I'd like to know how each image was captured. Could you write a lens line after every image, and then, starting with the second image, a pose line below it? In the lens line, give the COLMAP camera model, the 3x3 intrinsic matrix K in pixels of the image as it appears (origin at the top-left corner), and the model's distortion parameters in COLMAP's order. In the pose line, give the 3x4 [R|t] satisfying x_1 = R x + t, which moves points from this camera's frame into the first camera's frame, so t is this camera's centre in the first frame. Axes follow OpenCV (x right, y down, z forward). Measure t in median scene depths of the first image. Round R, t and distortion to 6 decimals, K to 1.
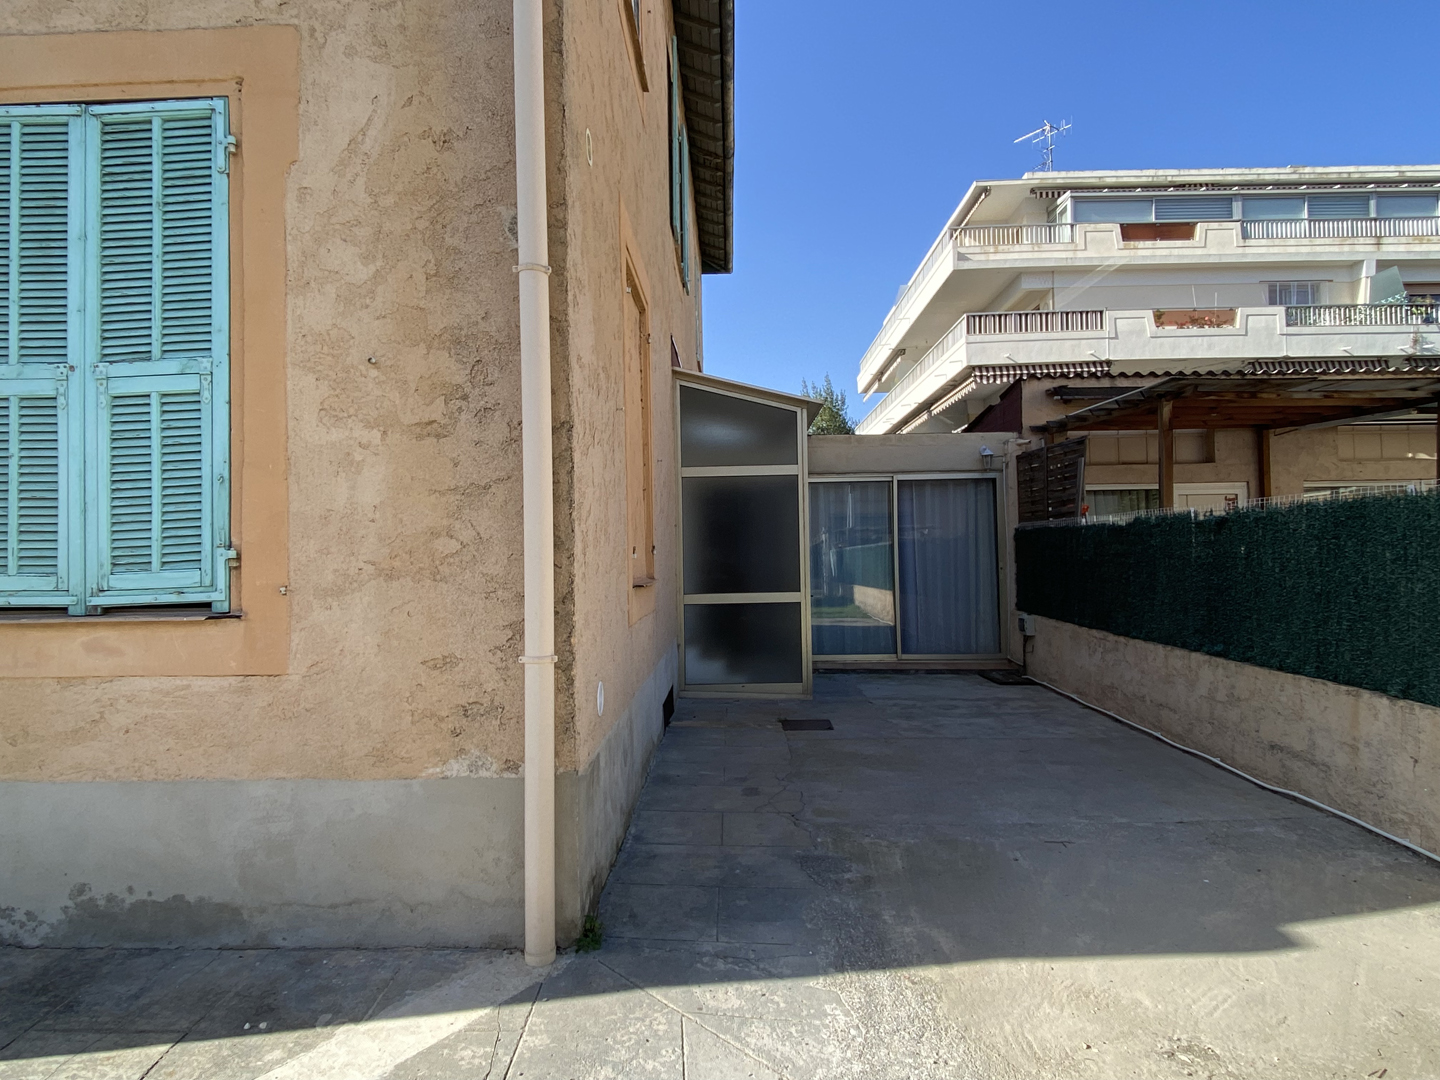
lens RADIAL K [[799.5, 0, 726.0], [0, 799.5, 544.0], [0, 0, 1]] dist [0.007583, -0.010694]
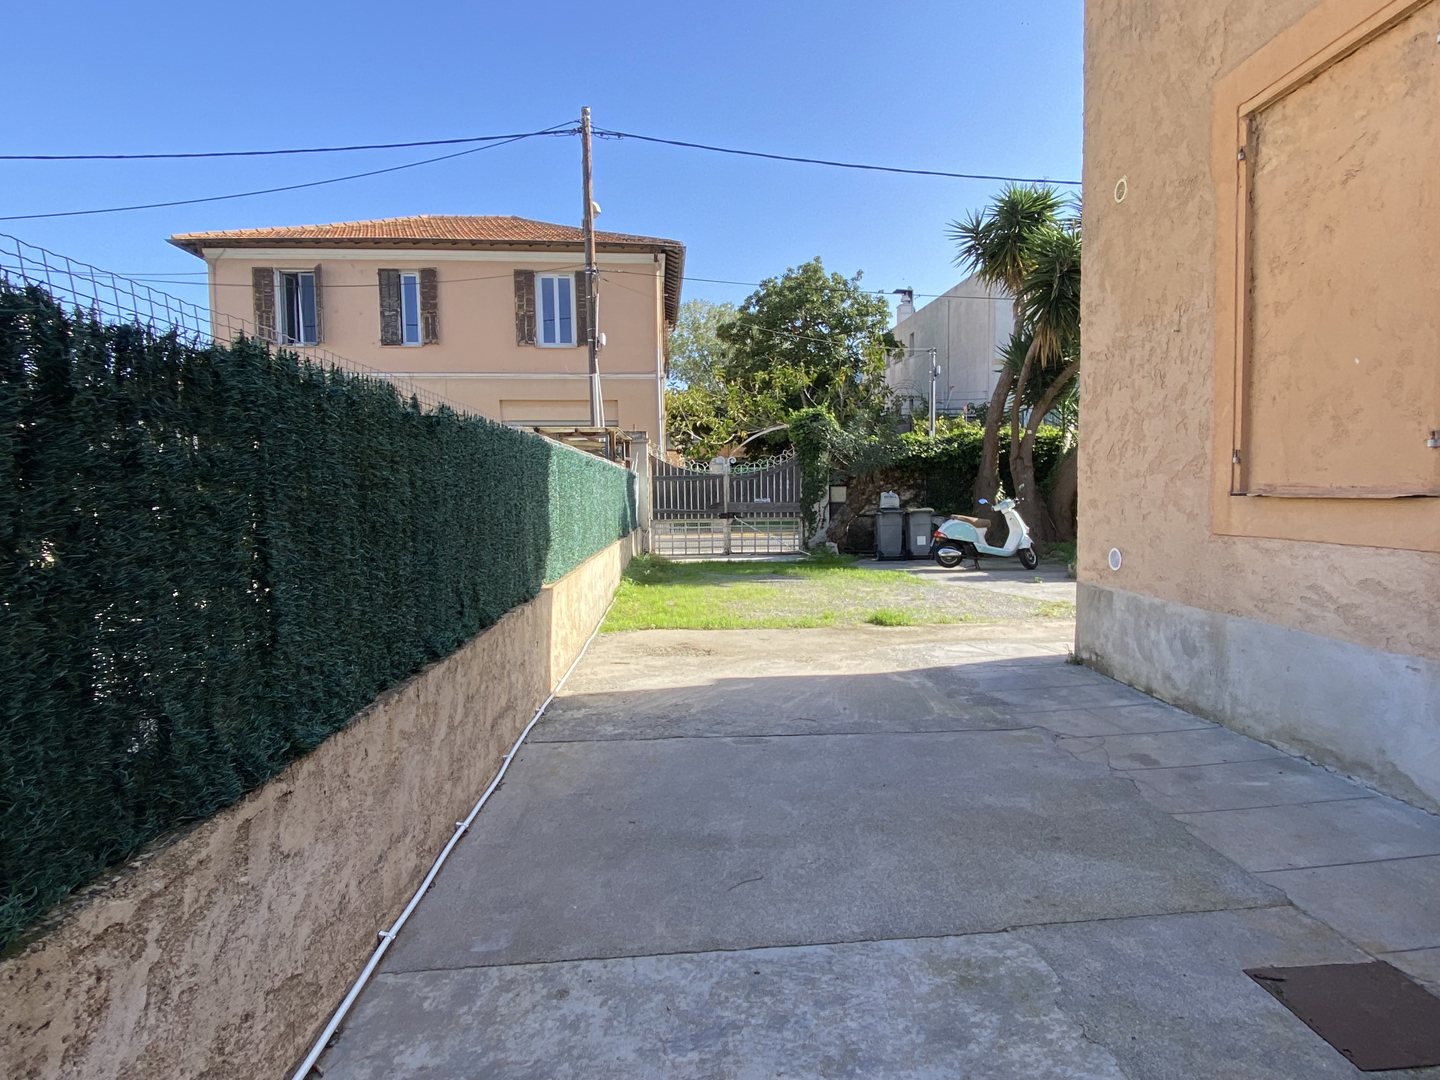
lens RADIAL K [[799.5, 0, 722.0], [0, 799.5, 537.6], [0, 0, 1]] dist [0.007583, -0.010694]
pose [[-0.996688, 0.039061, -0.071332, 0.492834], [0.035127, 0.997836, 0.055587, 0.030845], [0.073349, 0.052897, -0.995903, 1.734585]]
